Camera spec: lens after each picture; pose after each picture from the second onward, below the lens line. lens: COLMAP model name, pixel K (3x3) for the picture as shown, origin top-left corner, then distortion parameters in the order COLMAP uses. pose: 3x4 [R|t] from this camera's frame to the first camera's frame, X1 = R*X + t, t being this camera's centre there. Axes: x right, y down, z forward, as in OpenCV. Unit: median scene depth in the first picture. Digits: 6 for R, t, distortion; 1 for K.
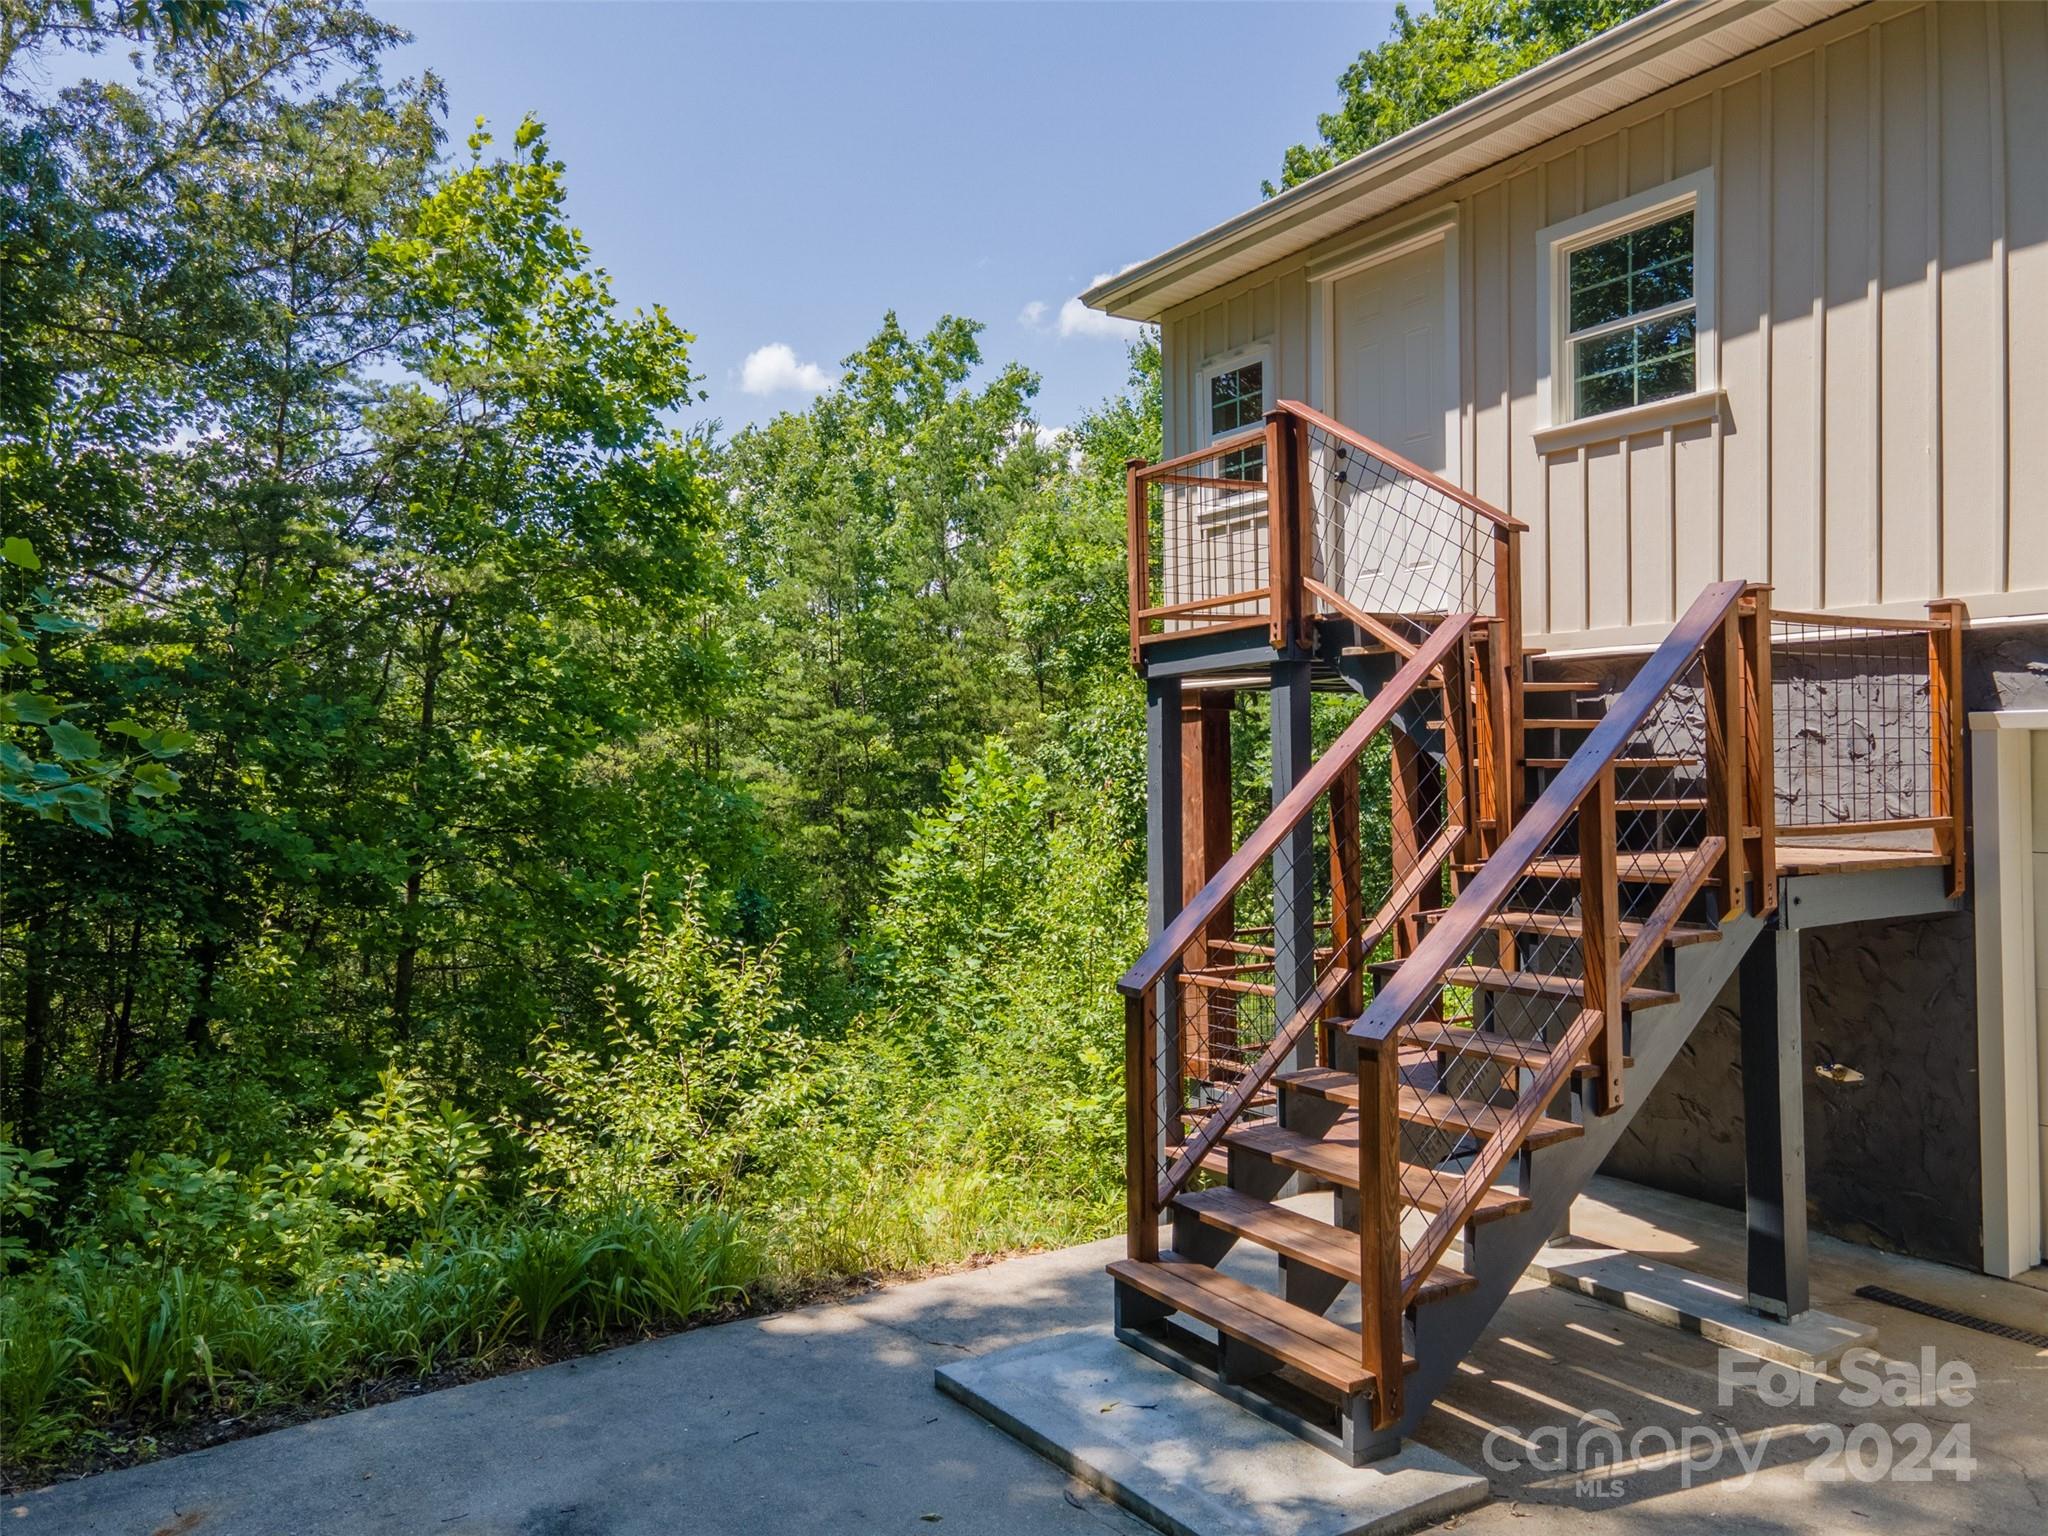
lens RADIAL K [[1500.9, 0, 1017.7], [0, 1500.9, 768.7], [0, 0, 1]] dist [0.042242, 0.009565]
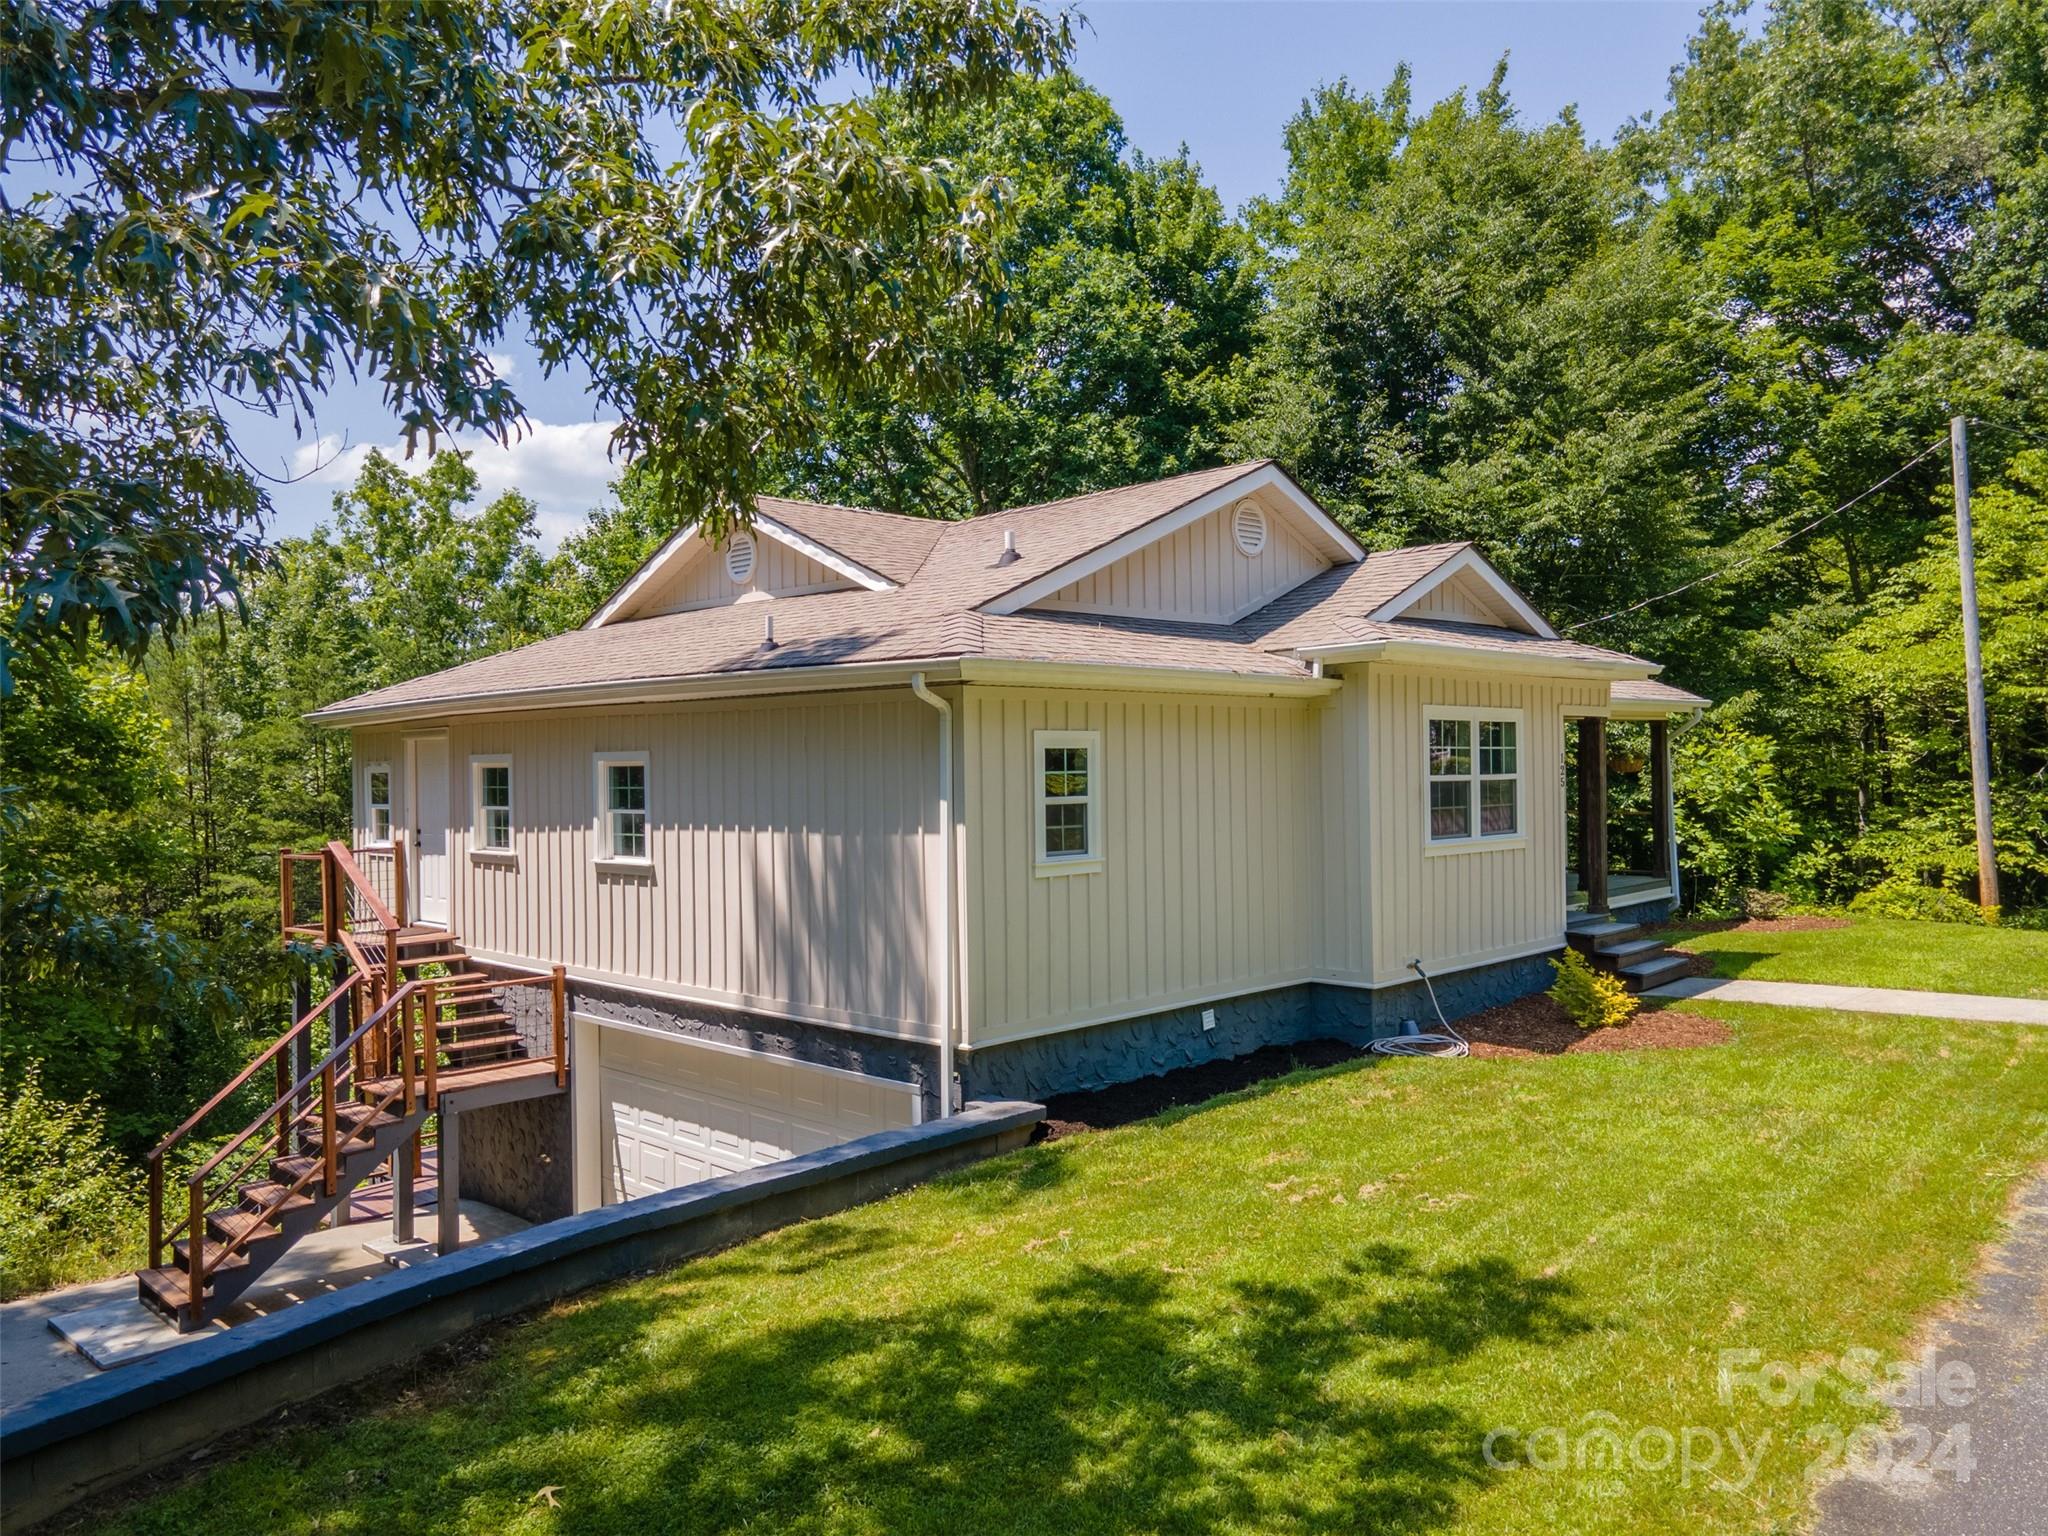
lens RADIAL K [[1496.6, 0, 1025.4], [0, 1496.6, 758.2], [0, 0, 1]] dist [0.037168, 0.002256]
pose [[0.974129, 0.001547, 0.225987, 0.722971], [0.001356, 0.999919, -0.012689, -0.376101], [-0.225989, 0.012667, 0.974048, -1.388019]]
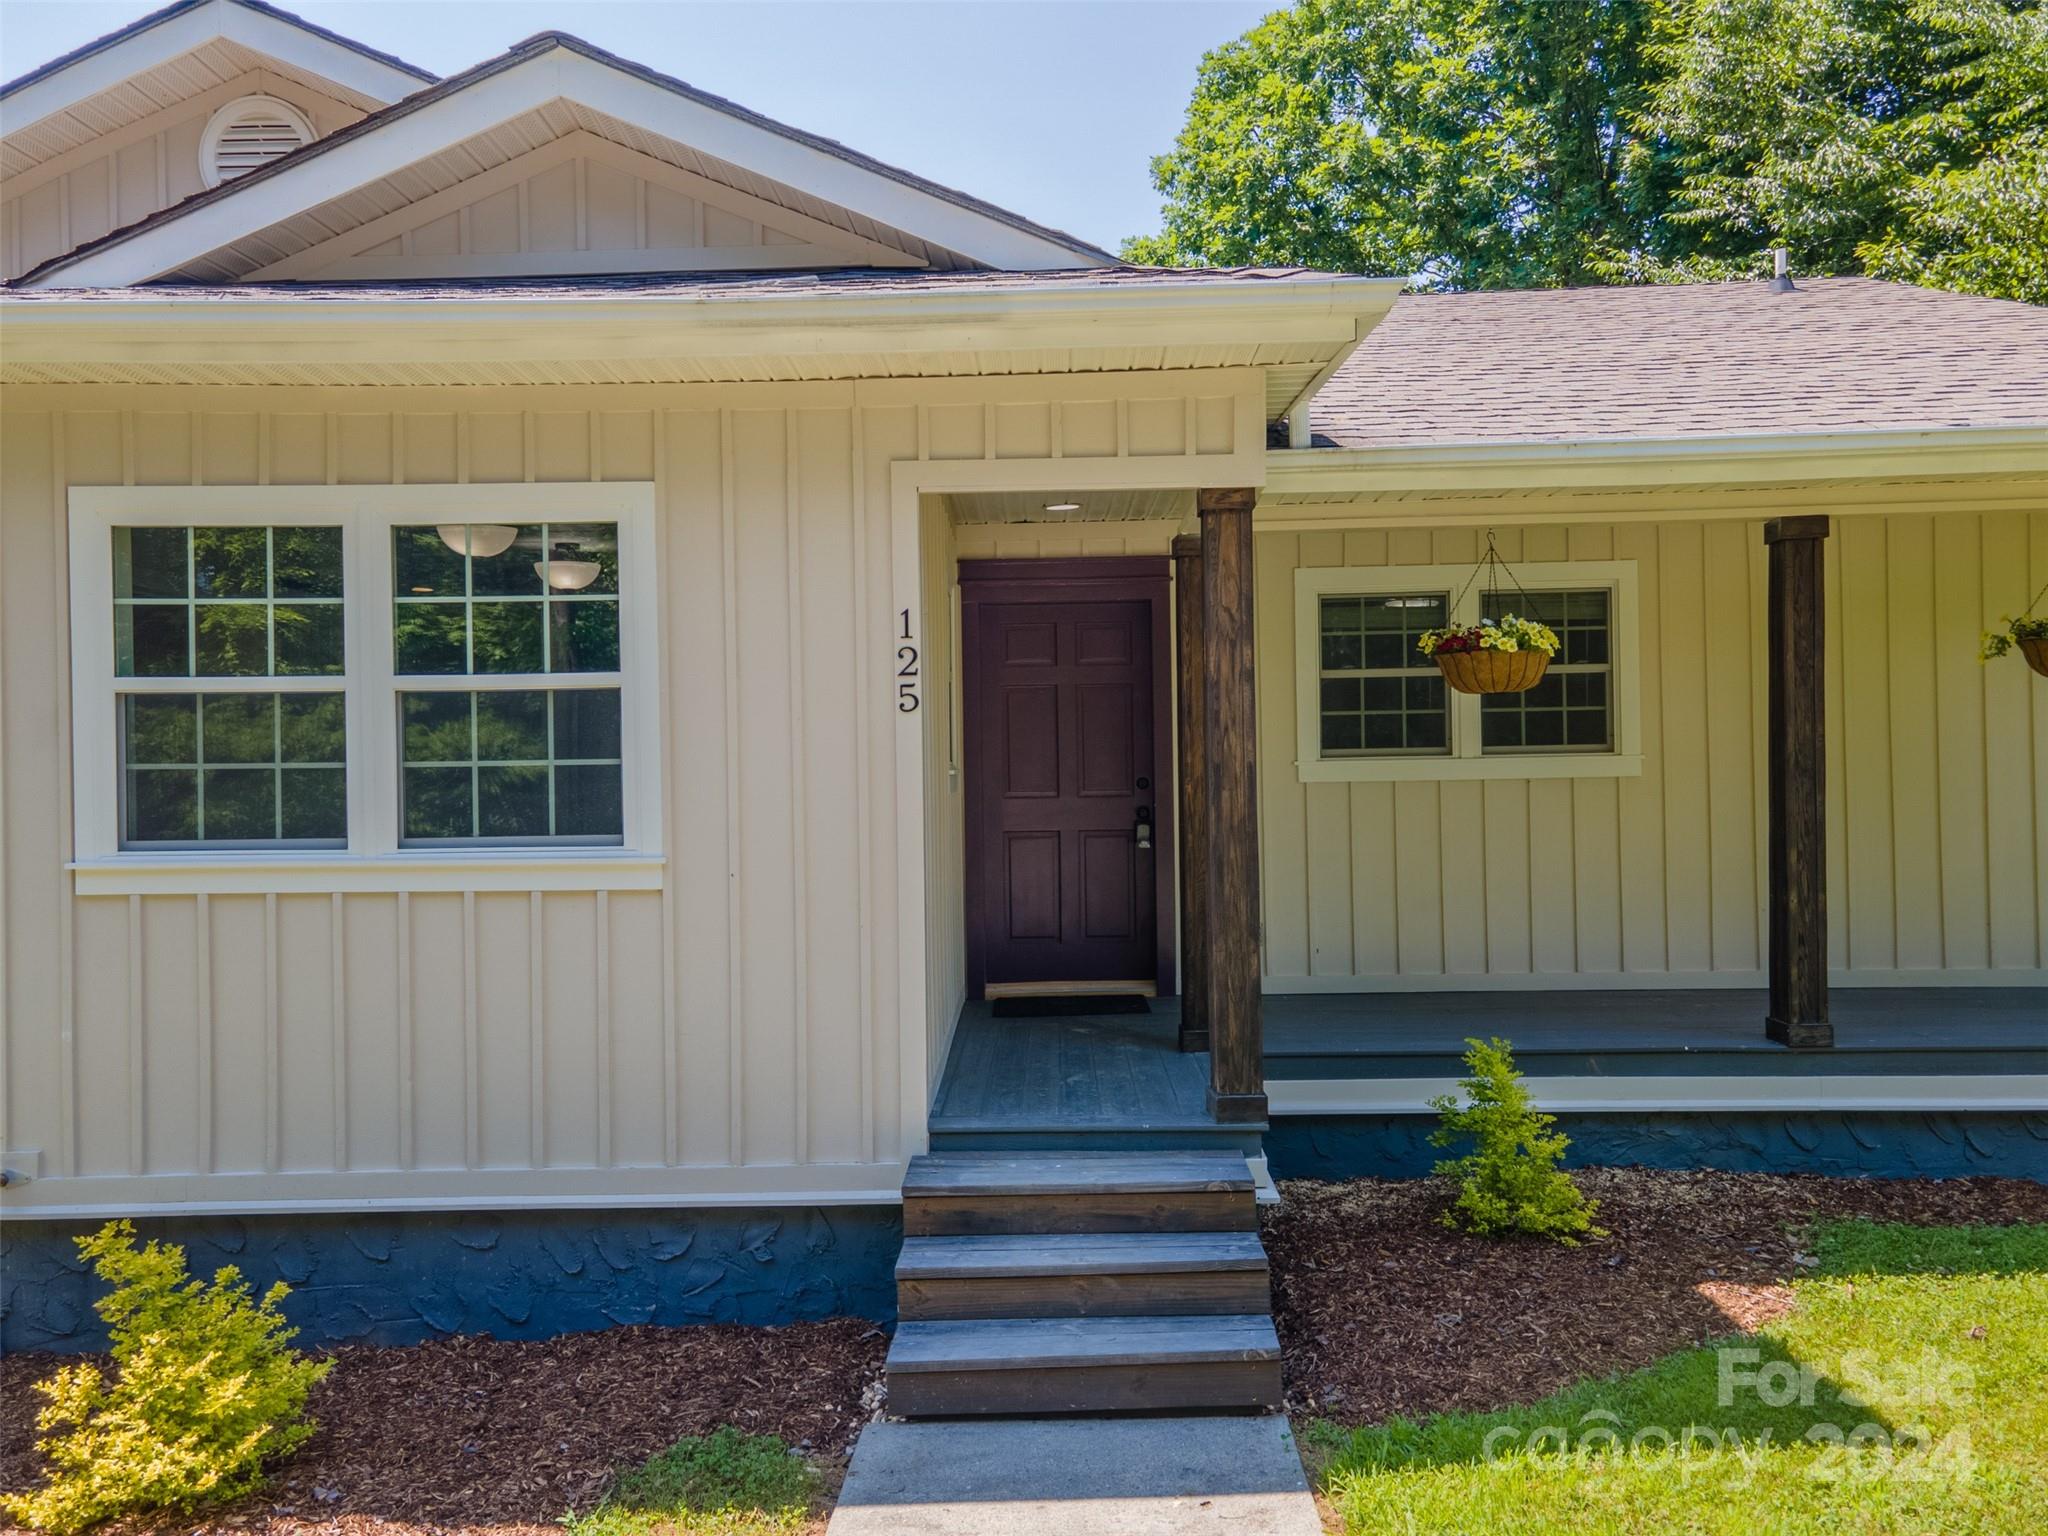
lens RADIAL K [[1496.6, 0, 1025.4], [0, 1496.6, 758.2], [0, 0, 1]] dist [0.037168, 0.002256]
pose [[0.841336, 0.005041, -0.540489, 2.569734], [-0.001011, 0.999969, 0.007753, -0.342557], [0.540512, -0.005977, 0.841315, 0.124716]]
